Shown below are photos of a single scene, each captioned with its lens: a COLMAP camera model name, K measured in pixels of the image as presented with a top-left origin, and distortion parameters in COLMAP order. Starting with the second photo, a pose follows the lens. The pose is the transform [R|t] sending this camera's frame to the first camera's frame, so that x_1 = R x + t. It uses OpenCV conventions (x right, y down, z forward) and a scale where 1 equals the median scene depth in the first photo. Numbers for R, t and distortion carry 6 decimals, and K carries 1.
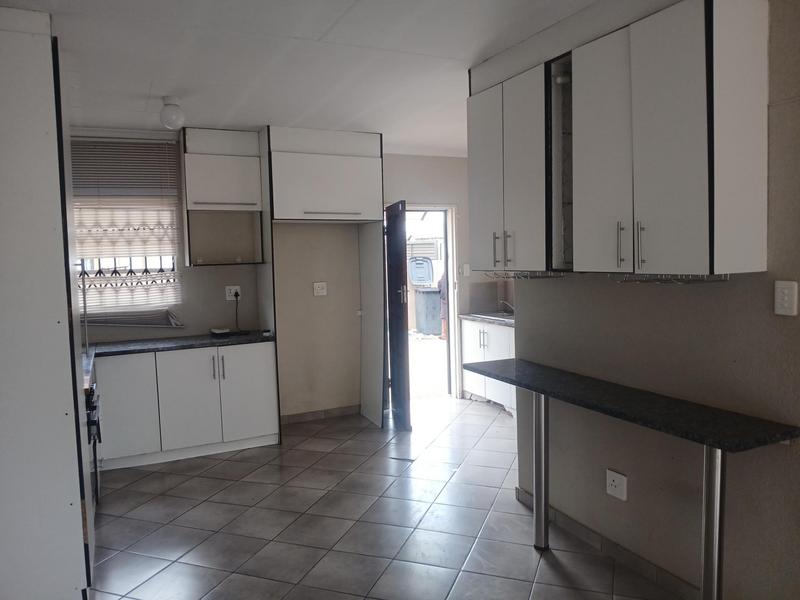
lens RADIAL K [[619.1, 0, 400.0], [0, 619.1, 300.0], [0, 0, 1]] dist [0.056890, -0.005152]
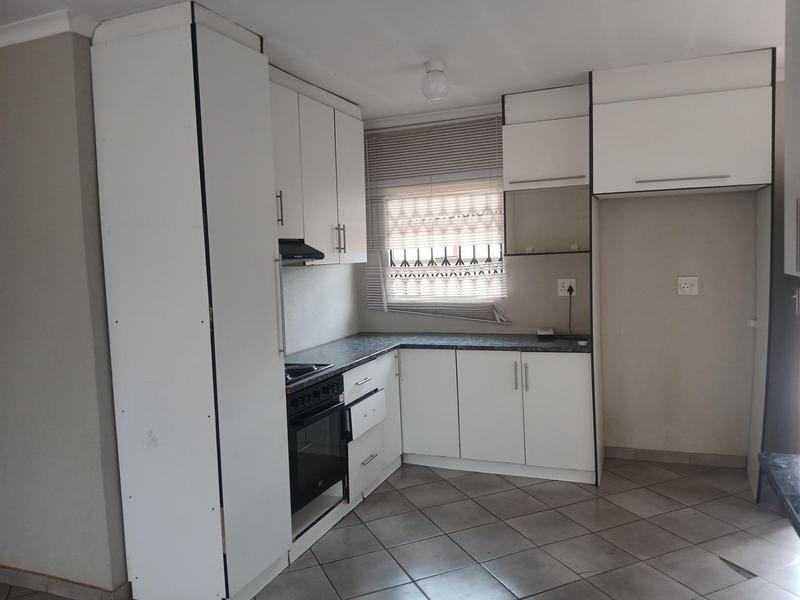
lens RADIAL K [[619.1, 0, 400.0], [0, 619.1, 300.0], [0, 0, 1]] dist [0.056890, -0.005152]
pose [[0.691556, 0.057404, -0.720038, 0.188273], [-0.033265, 0.998311, 0.047639, -0.028685], [0.721556, -0.008993, 0.692298, 0.287245]]
